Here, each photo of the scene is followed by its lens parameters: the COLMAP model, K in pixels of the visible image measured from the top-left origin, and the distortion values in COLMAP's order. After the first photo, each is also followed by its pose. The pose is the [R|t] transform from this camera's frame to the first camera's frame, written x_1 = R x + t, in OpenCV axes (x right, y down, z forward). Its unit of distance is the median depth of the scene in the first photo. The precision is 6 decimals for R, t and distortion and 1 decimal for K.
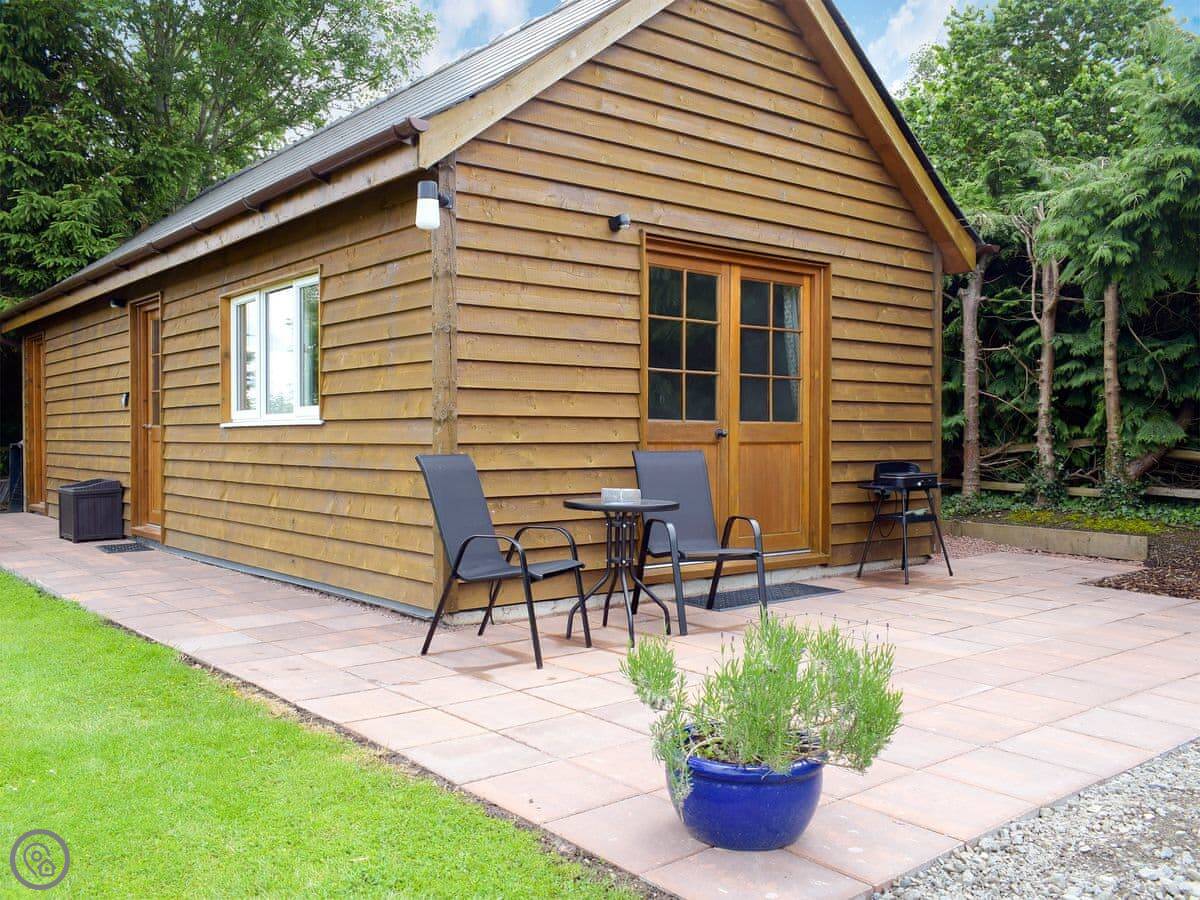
lens RADIAL K [[1046.8, 0, 600.0], [0, 1046.8, 450.0], [0, 0, 1]] dist [0.013964, 0.001846]
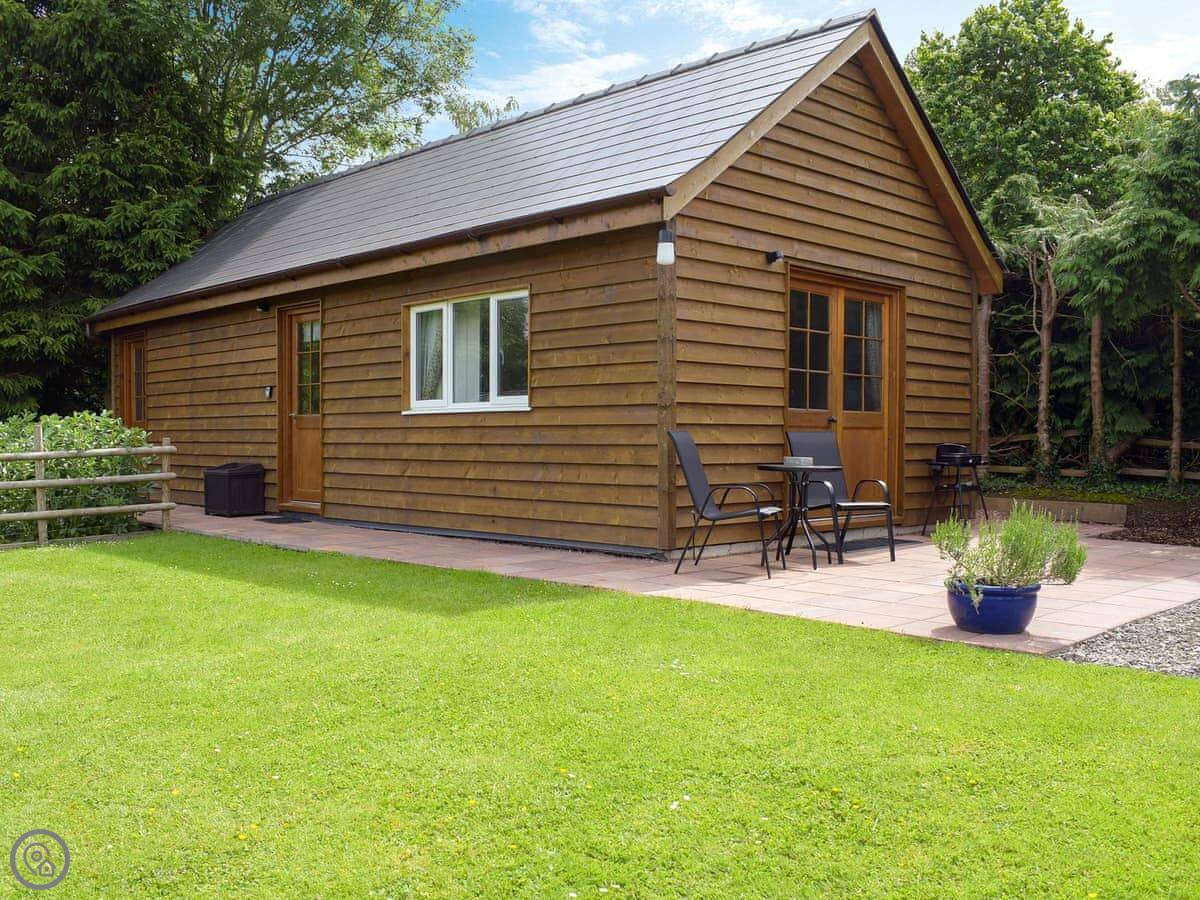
lens RADIAL K [[1127.4, 0, 599.0], [0, 1127.4, 483.5], [0, 0, 1]] dist [-0.096986, 0.015203]
pose [[0.996114, -0.001131, 0.088069, -0.255069], [-0.001265, 0.999631, 0.027145, 0.022070], [-0.088068, -0.027151, 0.995744, -0.301732]]
